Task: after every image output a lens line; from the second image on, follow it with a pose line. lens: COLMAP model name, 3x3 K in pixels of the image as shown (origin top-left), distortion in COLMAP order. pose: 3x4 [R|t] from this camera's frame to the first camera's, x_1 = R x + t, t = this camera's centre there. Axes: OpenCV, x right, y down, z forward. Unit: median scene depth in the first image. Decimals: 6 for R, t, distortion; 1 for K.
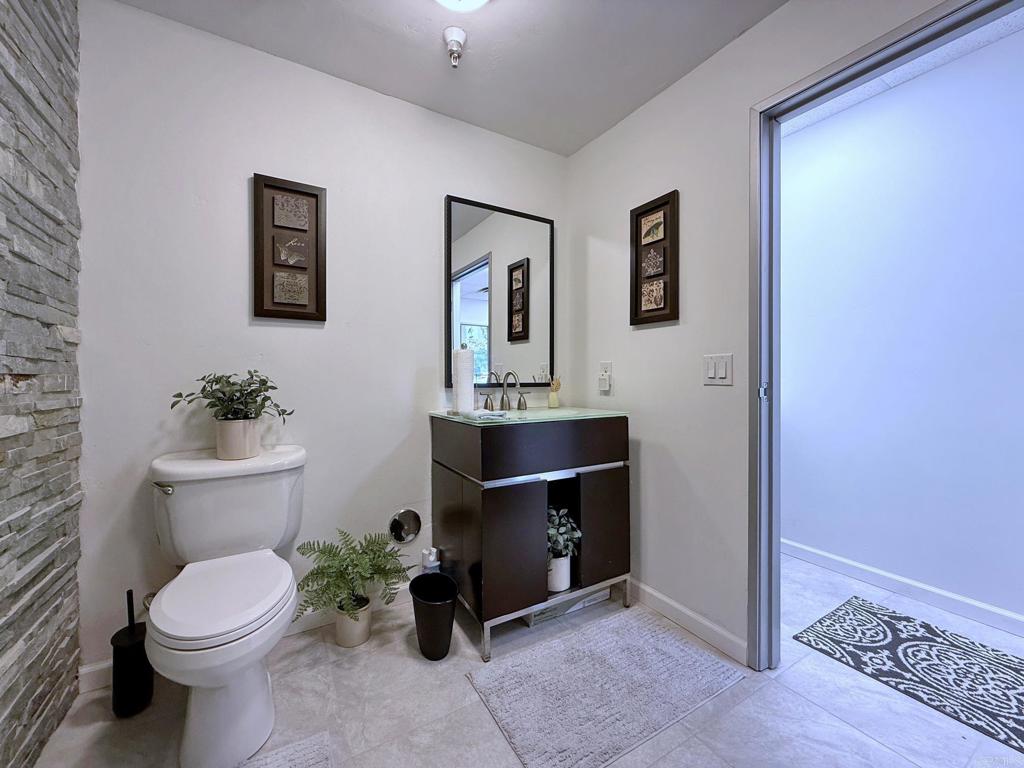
lens RADIAL K [[416.8, 0, 506.6], [0, 416.8, 381.6], [0, 0, 1]] dist [-0.000051, 0.000034]
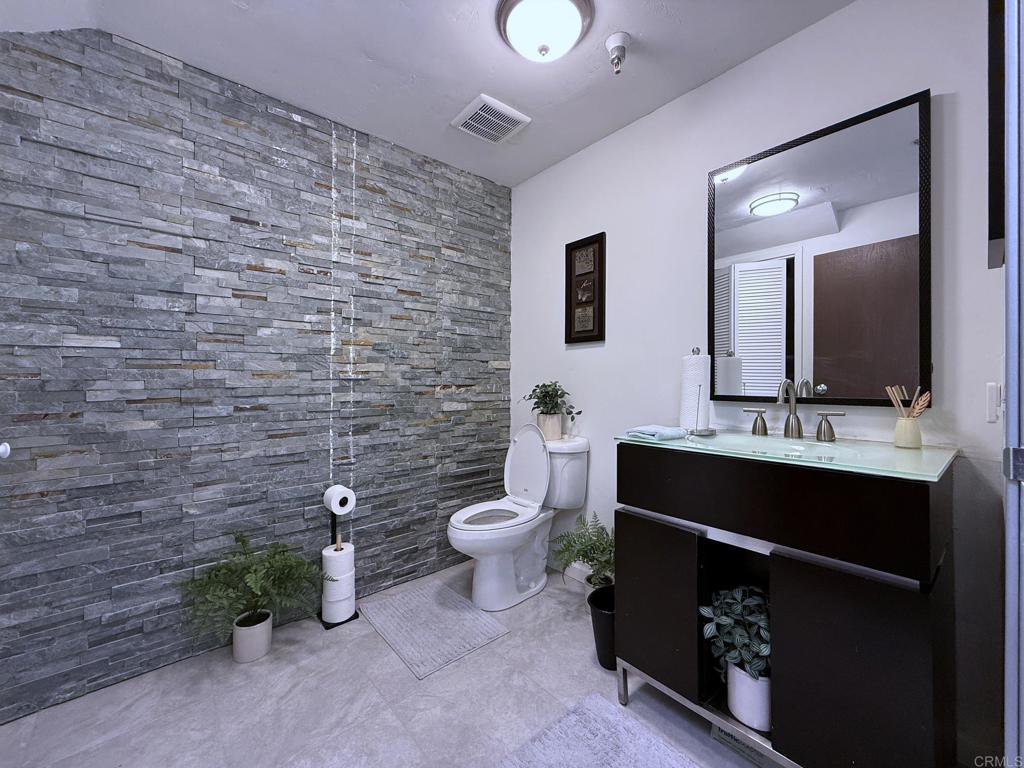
lens RADIAL K [[416.8, 0, 506.6], [0, 416.8, 381.6], [0, 0, 1]] dist [-0.000051, 0.000034]
pose [[0.157233, -0.001763, -0.987560, 0.758406], [-0.008712, 0.999957, -0.003172, -0.019968], [0.987523, 0.009103, 0.157211, 0.560447]]
